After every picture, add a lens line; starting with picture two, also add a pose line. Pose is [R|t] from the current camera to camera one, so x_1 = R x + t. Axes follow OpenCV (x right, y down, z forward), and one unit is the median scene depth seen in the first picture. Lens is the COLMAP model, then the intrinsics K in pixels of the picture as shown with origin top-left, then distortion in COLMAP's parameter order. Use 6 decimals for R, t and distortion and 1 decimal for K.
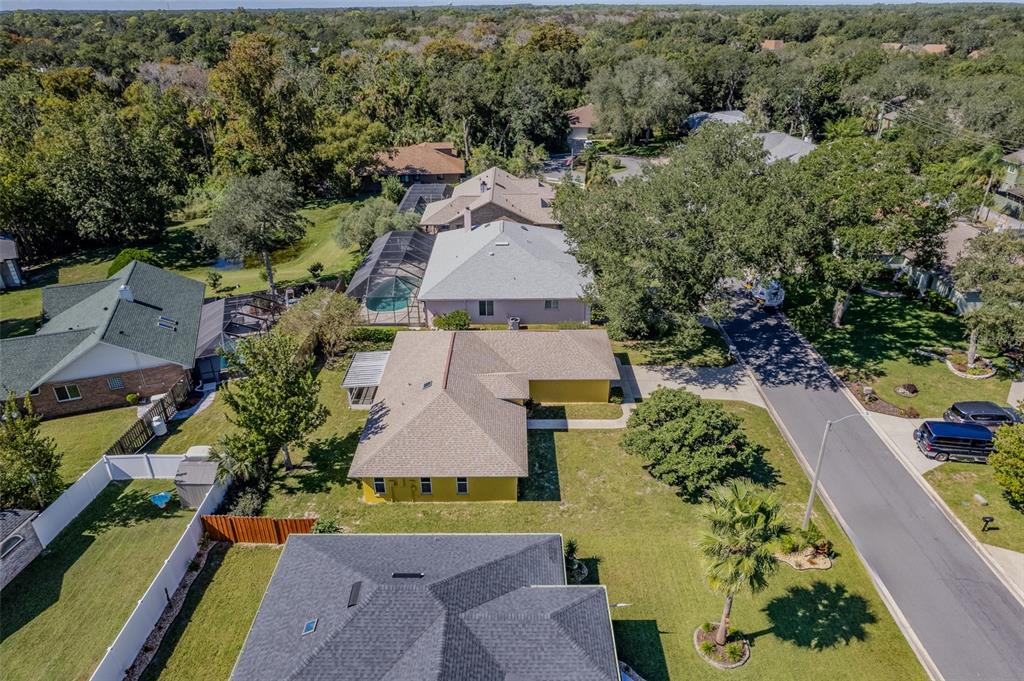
lens RADIAL K [[659.7, 0, 514.3], [0, 659.7, 338.5], [0, 0, 1]] dist [-0.068503, 0.064261]
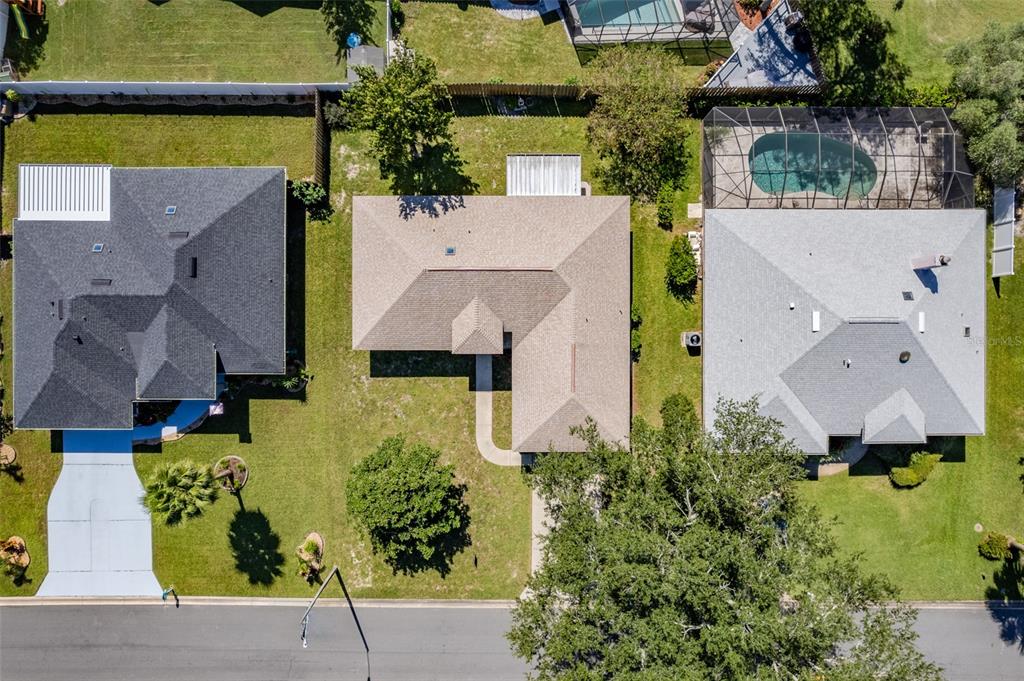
lens RADIAL K [[659.7, 0, 514.3], [0, 659.7, 338.5], [0, 0, 1]] dist [-0.068503, 0.064261]
pose [[-0.004603, 0.999950, 0.008841, -0.008120], [-0.460784, -0.009967, 0.887456, -0.709822], [0.887501, 0.000011, 0.460807, 0.526840]]
